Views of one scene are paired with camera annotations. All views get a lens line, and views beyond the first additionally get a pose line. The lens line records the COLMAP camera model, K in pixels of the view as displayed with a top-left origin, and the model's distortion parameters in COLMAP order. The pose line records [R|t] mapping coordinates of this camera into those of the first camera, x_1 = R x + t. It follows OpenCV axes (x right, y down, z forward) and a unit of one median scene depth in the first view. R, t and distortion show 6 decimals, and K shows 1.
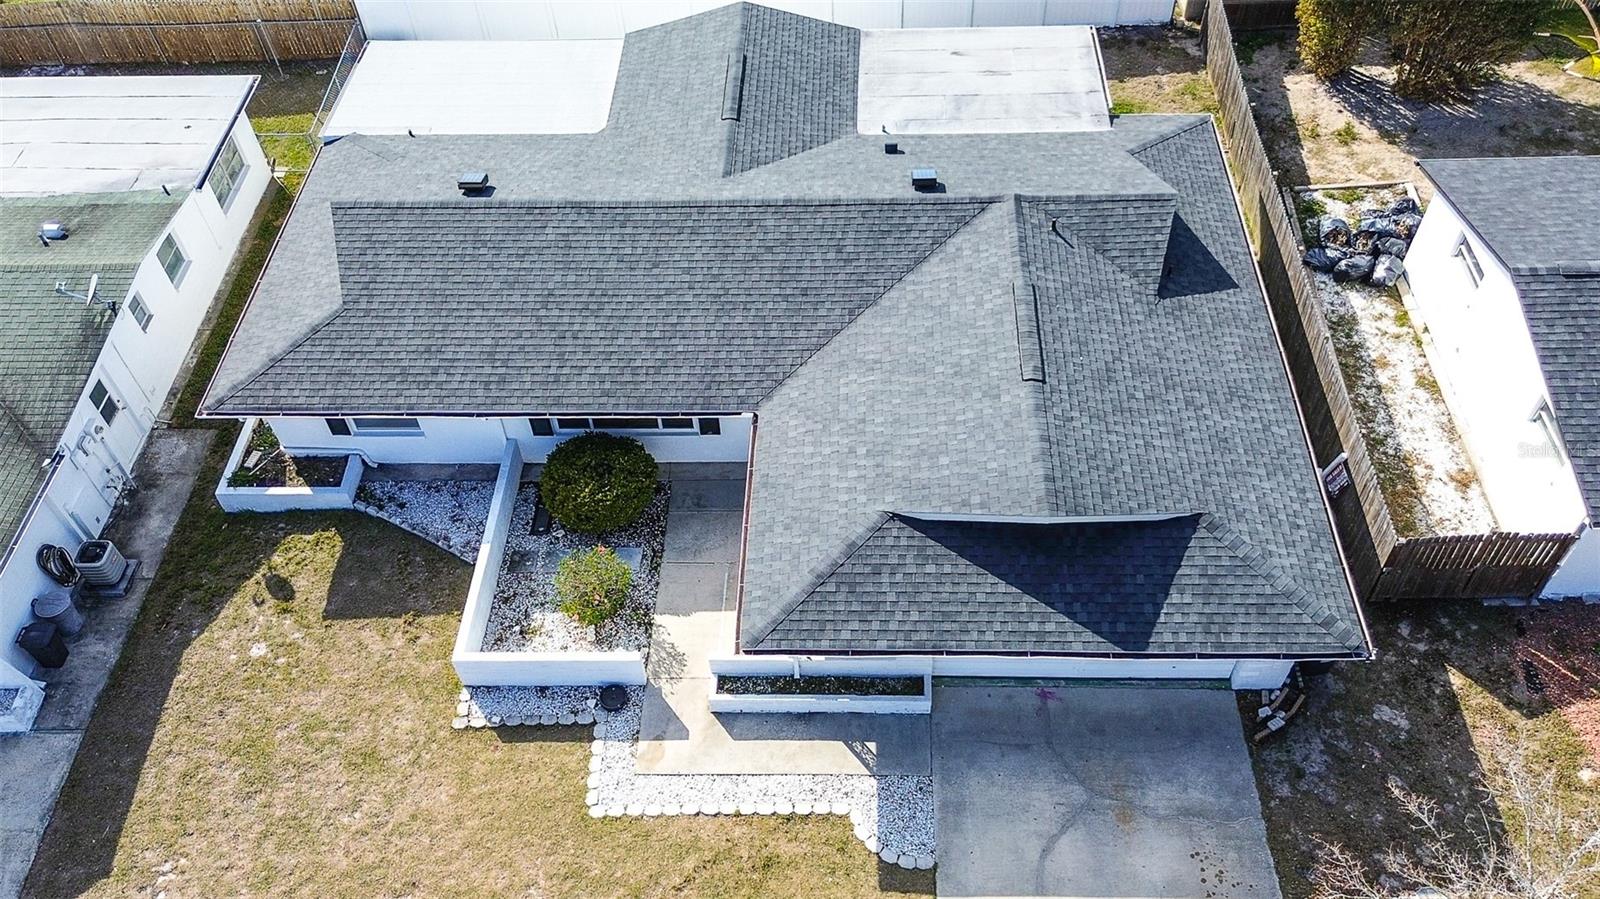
lens RADIAL K [[1344.4, 0, 796.9], [0, 1344.4, 495.9], [0, 0, 1]] dist [0.035732, 0.005727]
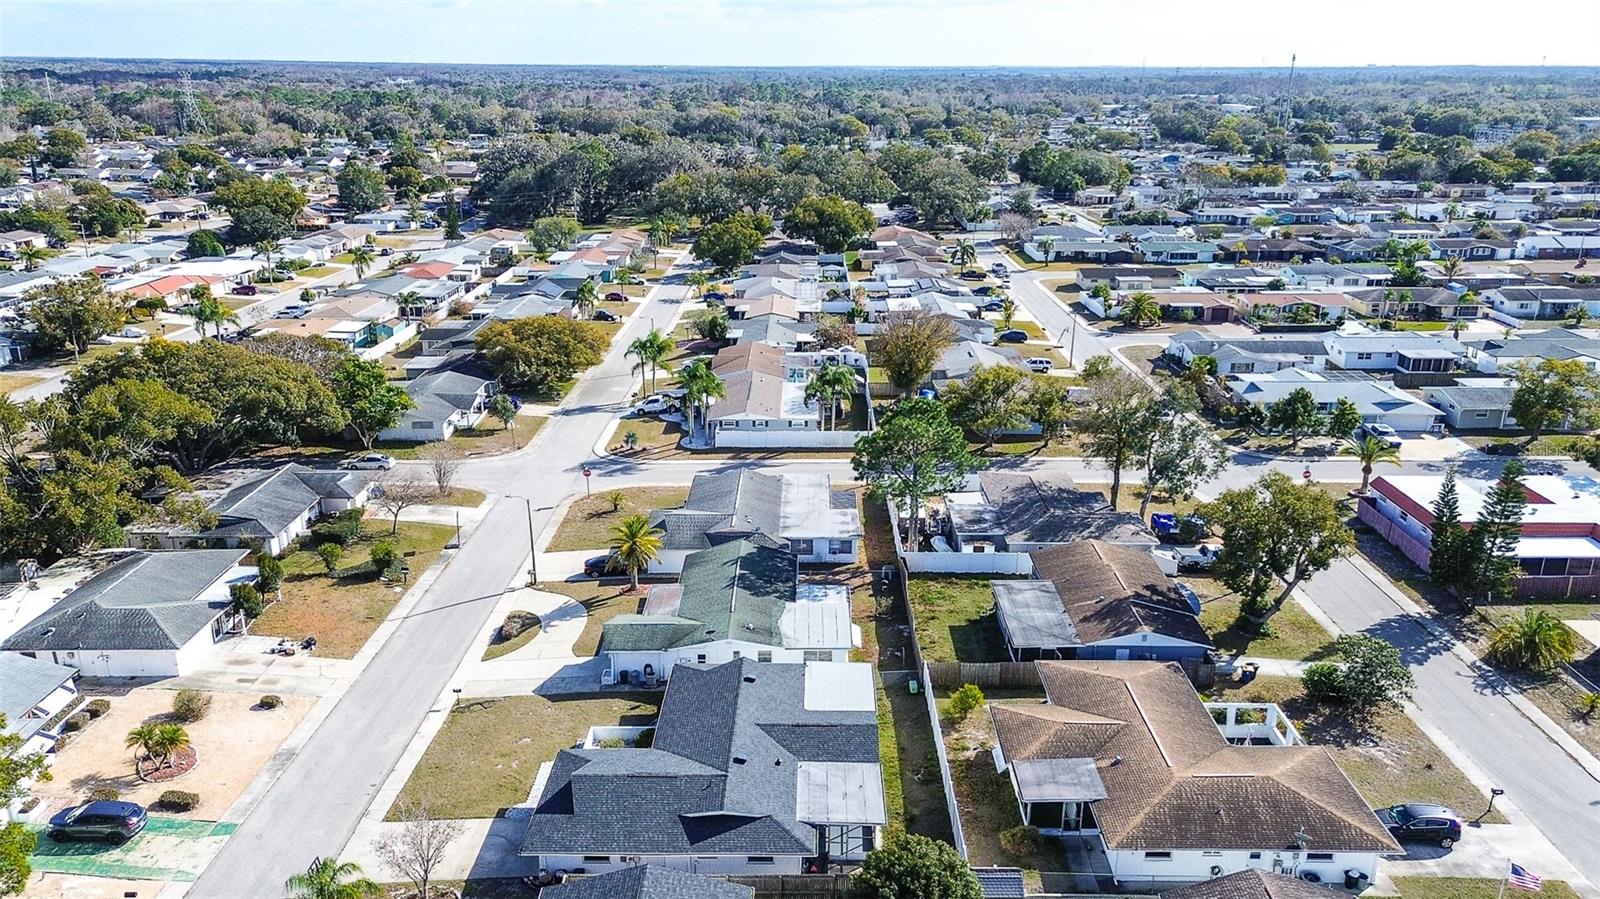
lens RADIAL K [[1112.7, 0, 800.0], [0, 1112.7, 449.5], [0, 0, 1]] dist [0.232713, -0.000839]
pose [[0.038632, 0.342599, -0.938687, 2.233231], [-0.756177, 0.624114, 0.196666, -1.272549], [0.653225, 0.702216, 0.283177, -0.037585]]
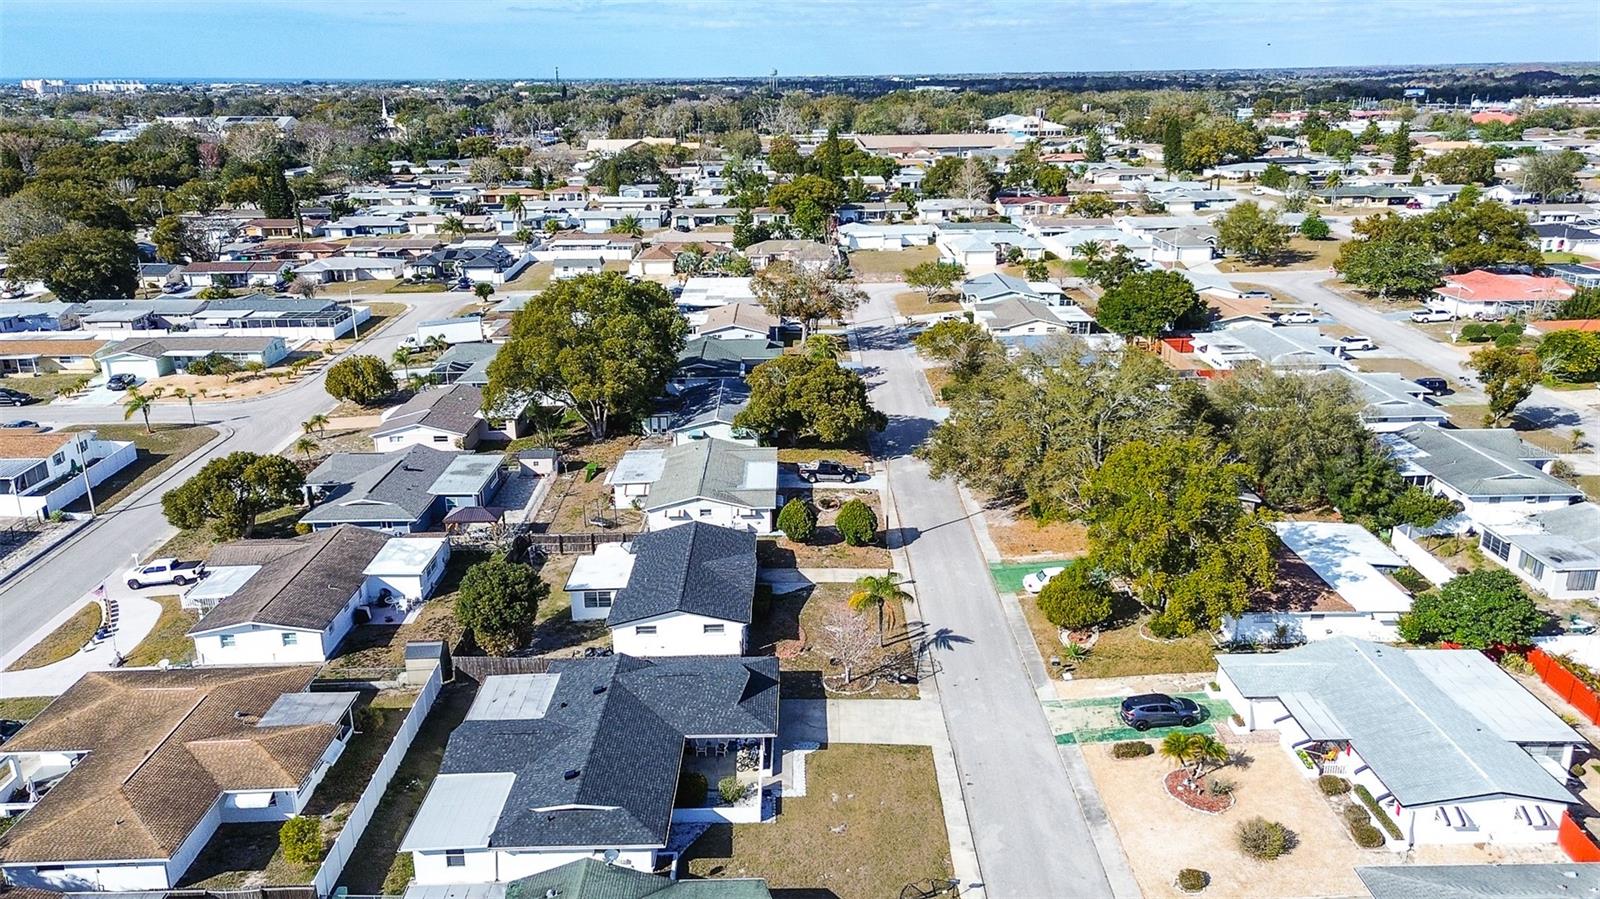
lens RADIAL K [[1223.1, 0, 800.0], [0, 1223.1, 449.5], [0, 0, 1]] dist [0.047721, -0.006733]
pose [[-0.043251, -0.263054, 0.963811, -2.576721], [0.756238, 0.621798, 0.203644, -0.846718], [-0.652866, 0.737678, 0.172038, -0.171854]]
